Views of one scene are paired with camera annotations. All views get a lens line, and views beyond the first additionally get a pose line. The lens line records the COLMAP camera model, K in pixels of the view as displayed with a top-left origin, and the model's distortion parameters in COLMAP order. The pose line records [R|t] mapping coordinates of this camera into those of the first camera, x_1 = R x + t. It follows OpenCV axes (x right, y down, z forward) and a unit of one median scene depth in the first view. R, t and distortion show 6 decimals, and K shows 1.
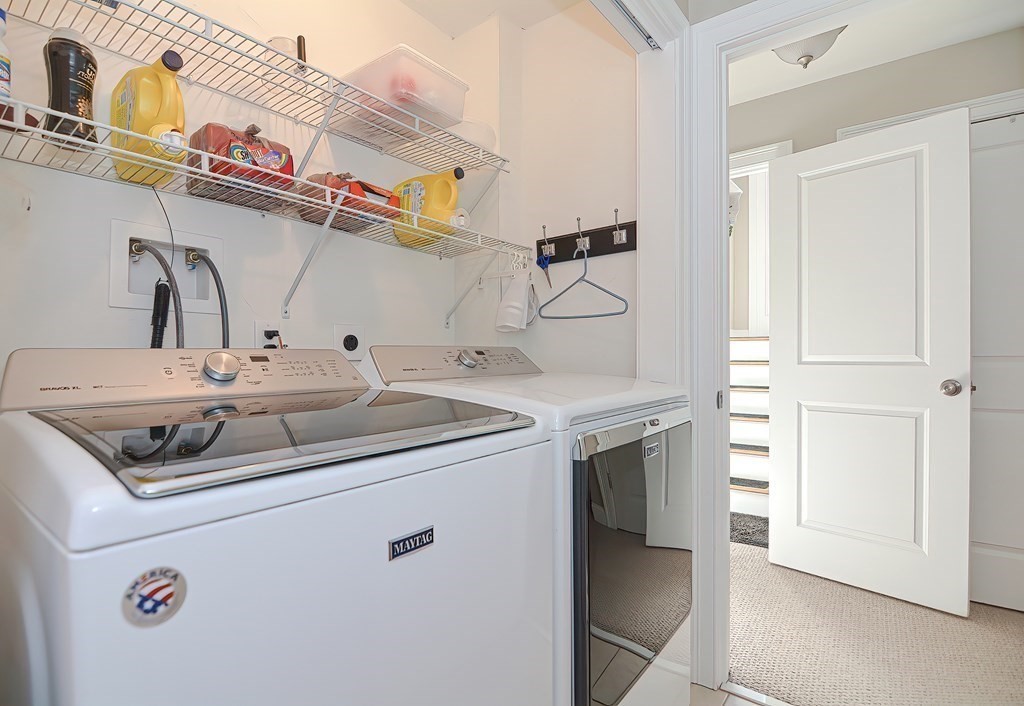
lens RADIAL K [[499.0, 0, 512.0], [0, 499.0, 353.0], [0, 0, 1]] dist [-0.000043, 0.000042]
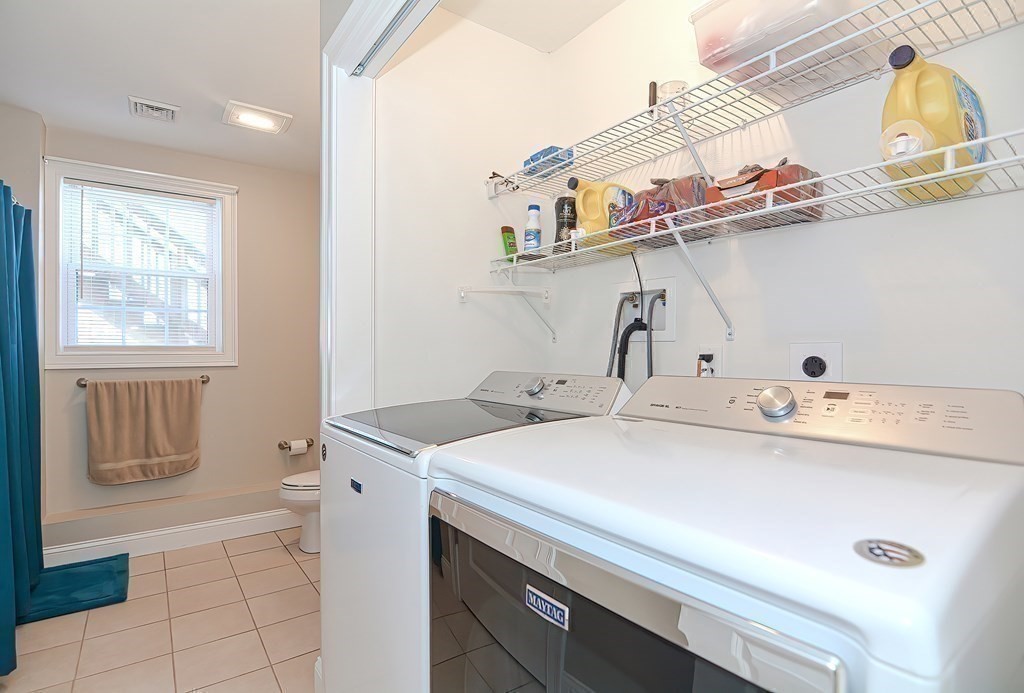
lens RADIAL K [[529.9, 0, 512.0], [0, 529.9, 346.5], [0, 0, 1]] dist [0.001282, 0.000833]
pose [[-0.261594, -0.001077, -0.965177, 0.659748], [0.005442, 0.999982, -0.002591, -0.059397], [0.965163, -0.005930, -0.261584, 0.884015]]
